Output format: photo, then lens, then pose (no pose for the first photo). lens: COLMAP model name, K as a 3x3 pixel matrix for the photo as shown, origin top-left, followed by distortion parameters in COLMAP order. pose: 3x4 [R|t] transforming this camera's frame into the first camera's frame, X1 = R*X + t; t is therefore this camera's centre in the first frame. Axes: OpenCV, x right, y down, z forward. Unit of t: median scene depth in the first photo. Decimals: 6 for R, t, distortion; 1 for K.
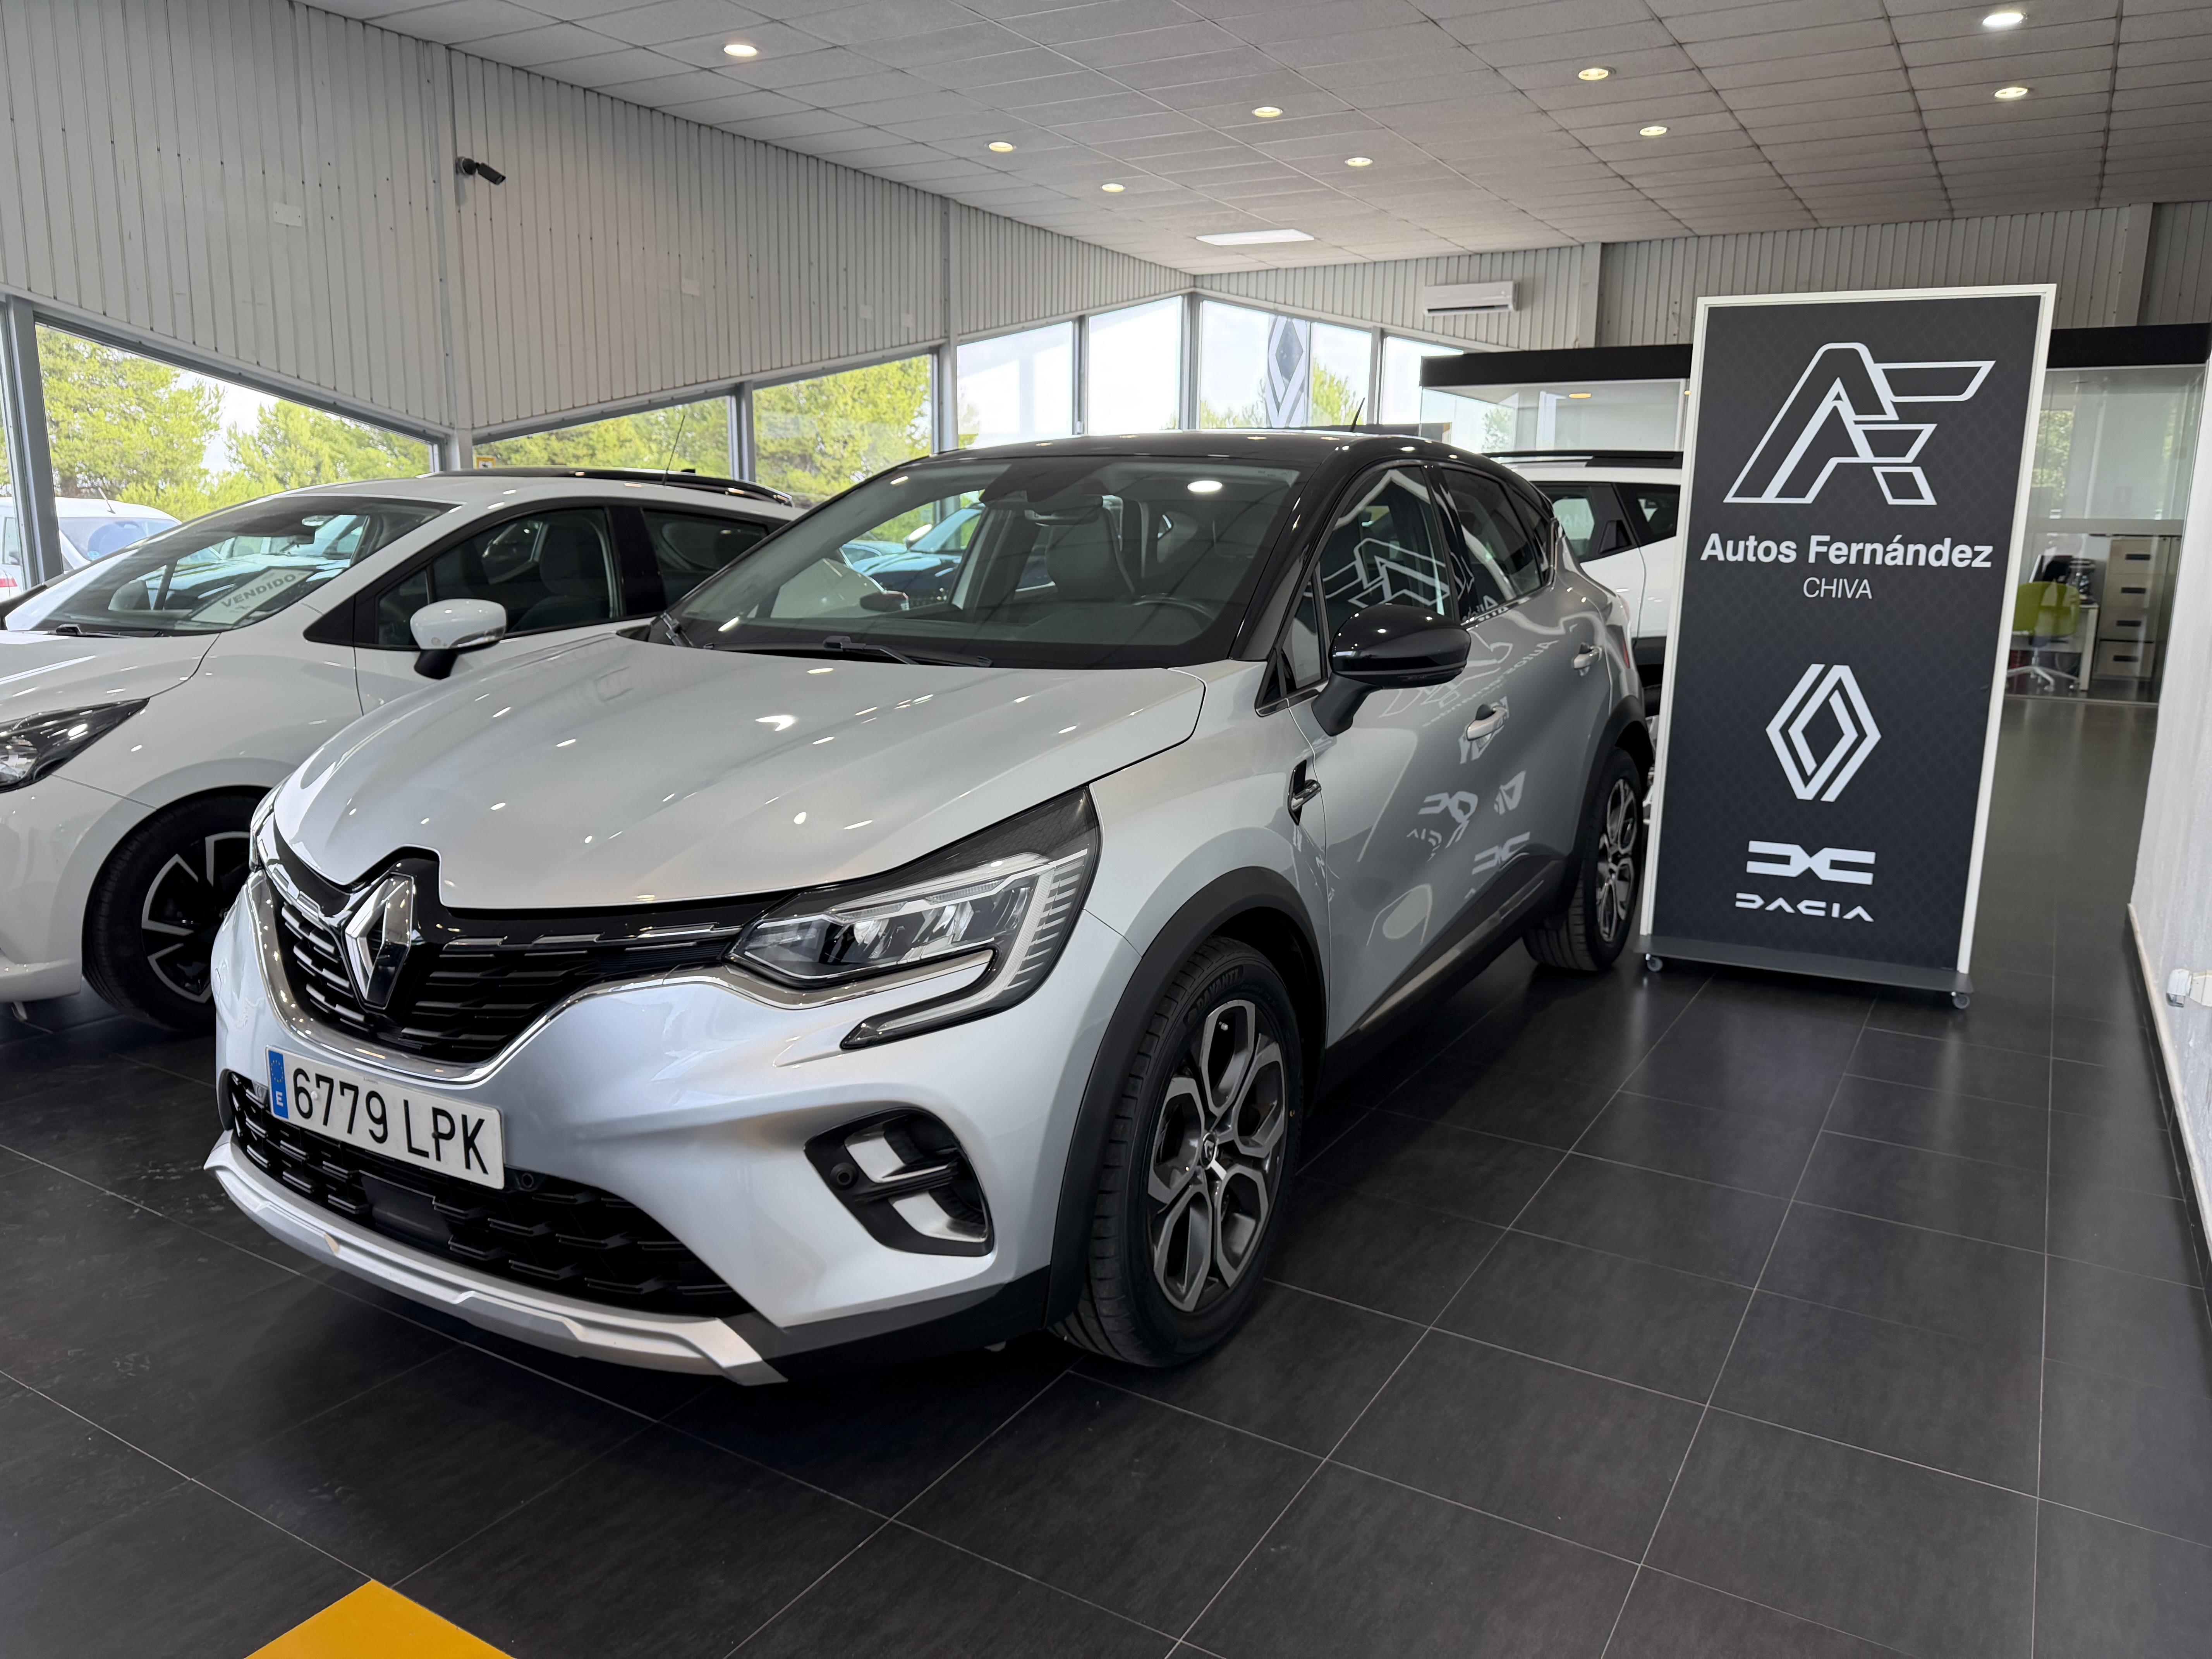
lens RADIAL K [[1560.6, 0, 1124.3], [0, 1560.6, 833.3], [0, 0, 1]] dist [0.007852, -0.025264]
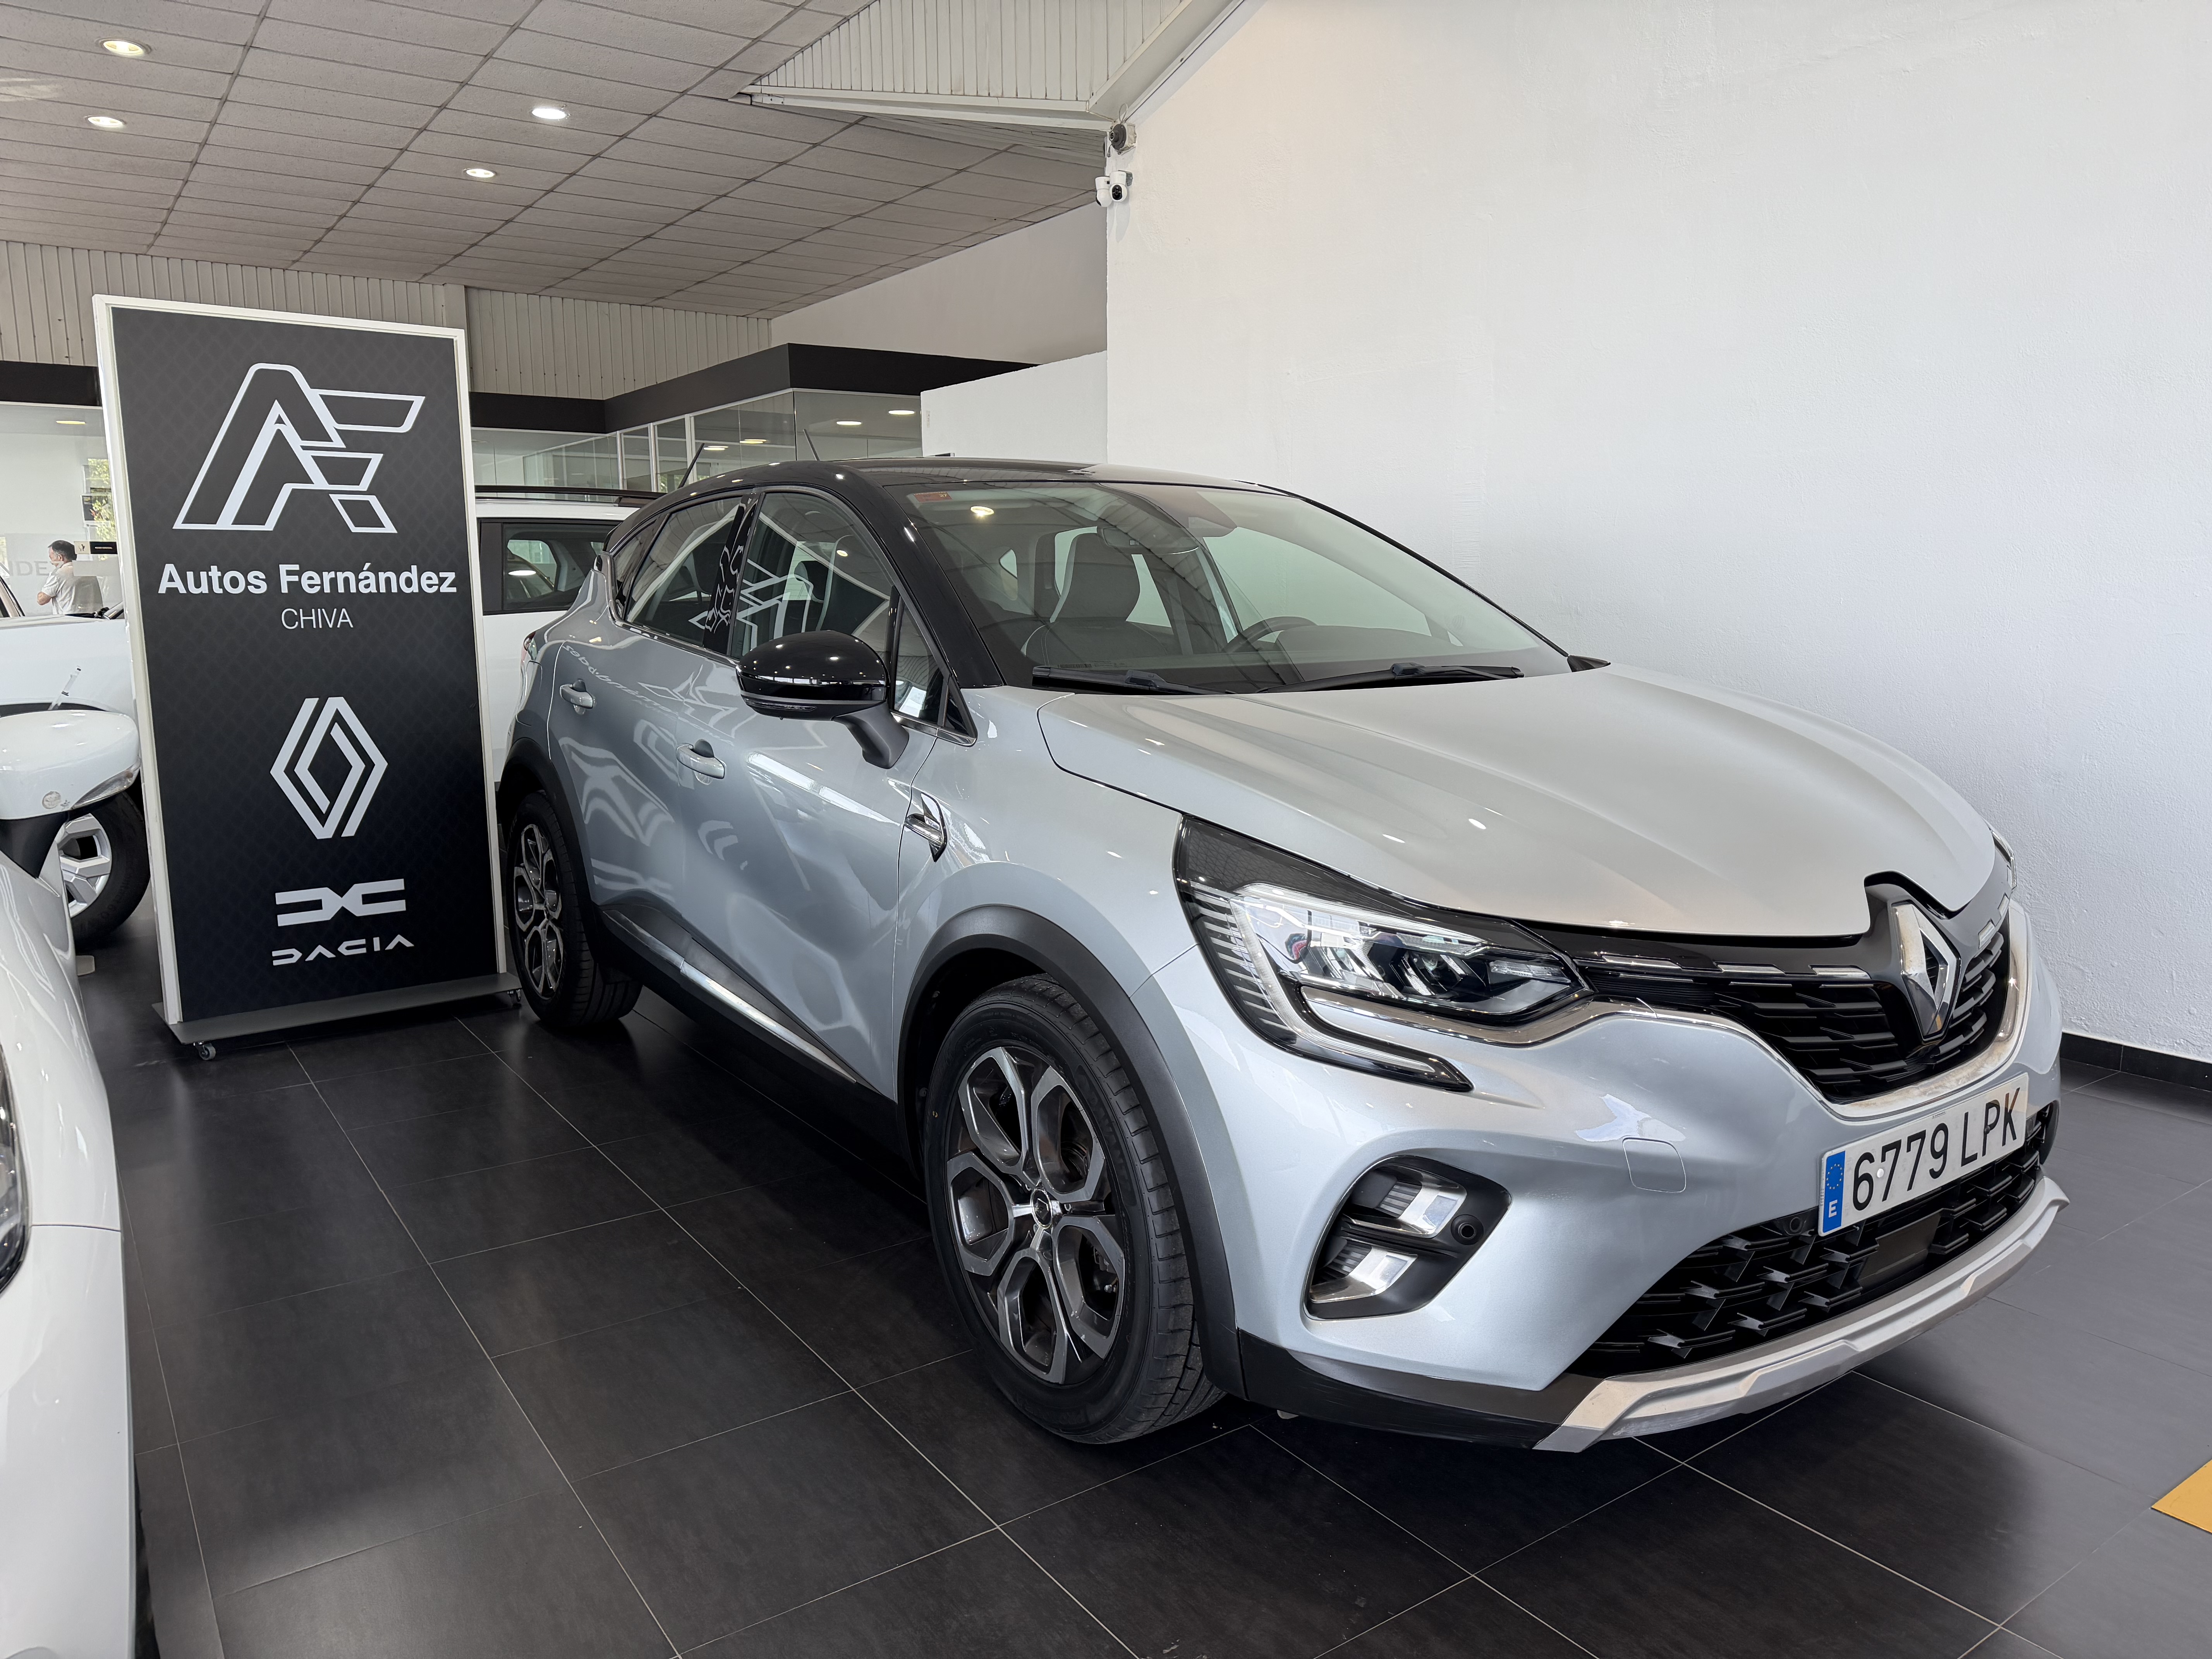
lens RADIAL K [[1560.6, 0, 1124.3], [0, 1560.6, 833.3], [0, 0, 1]] dist [0.007852, -0.025264]
pose [[0.415198, -0.163533, 0.894912, -0.226489], [0.180934, 0.978902, 0.094936, -0.028358], [-0.891556, 0.122503, 0.436028, 0.150941]]
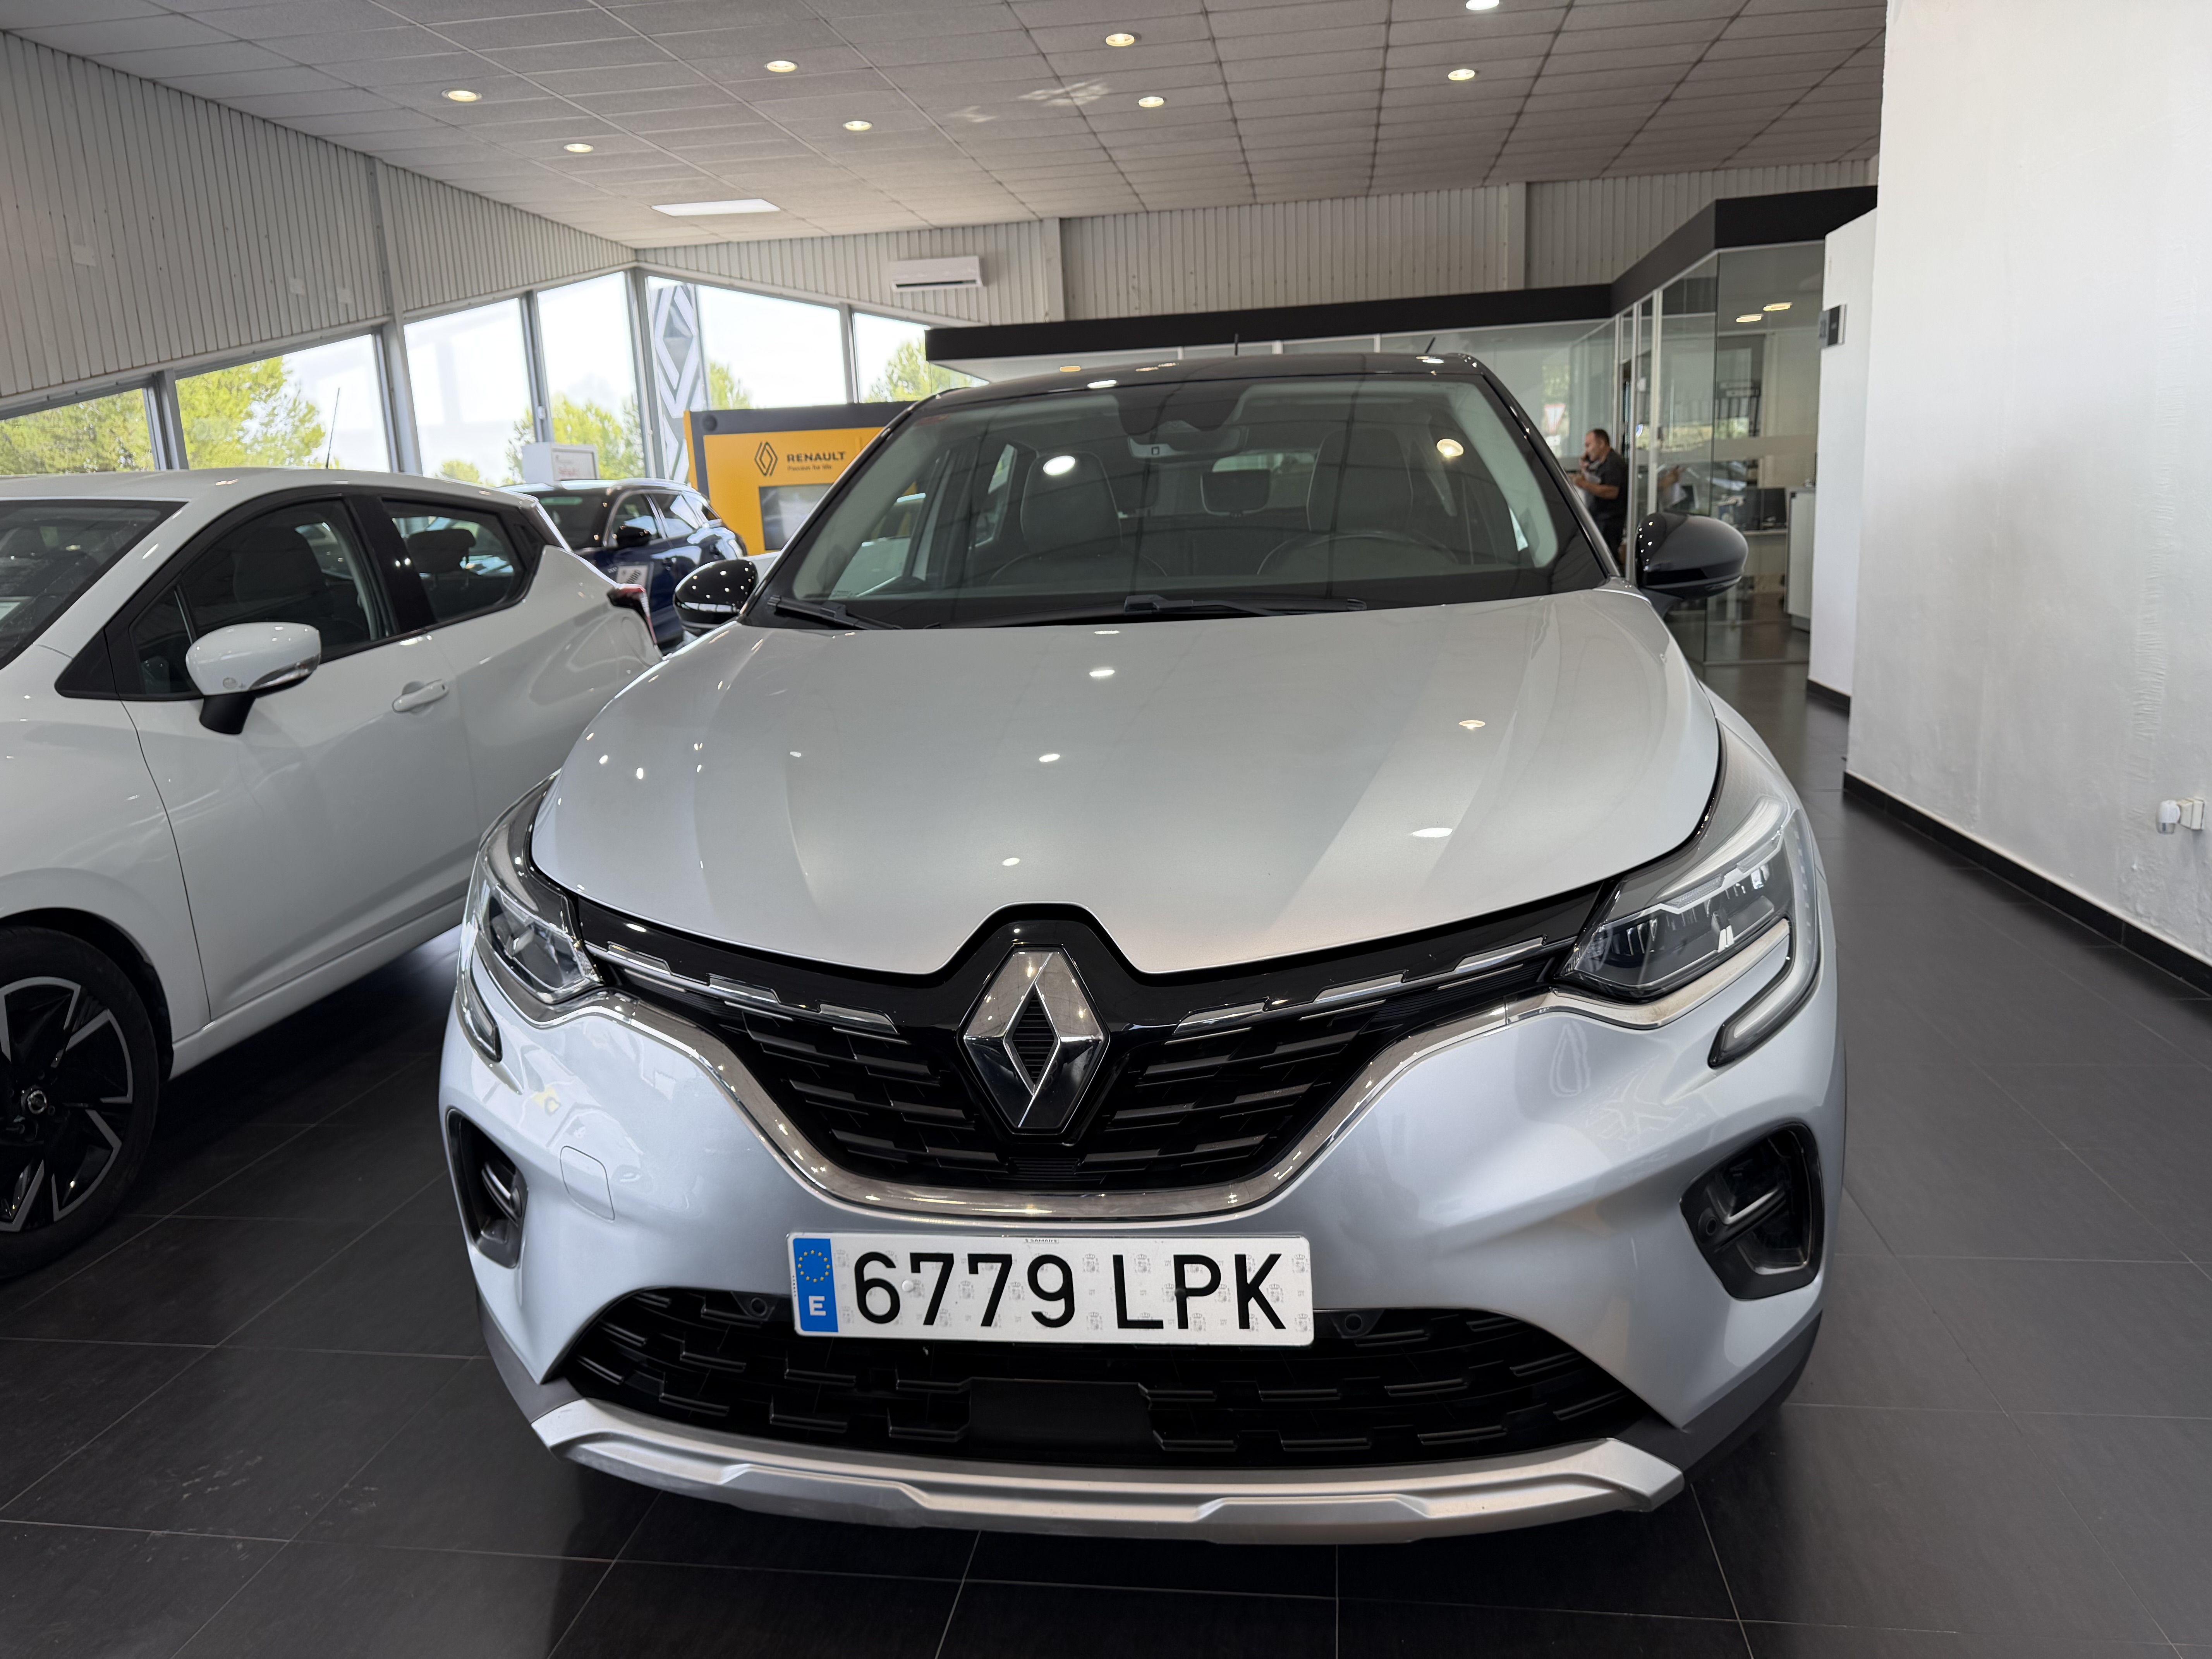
lens RADIAL K [[1576.6, 0, 1112.5], [0, 1576.6, 806.9], [0, 0, 1]] dist [0.028570, -0.049047]
pose [[0.922248, -0.127288, 0.365043, -0.102908], [0.131936, 0.991182, 0.012294, -0.005824], [-0.363389, 0.036824, 0.930909, 0.048419]]
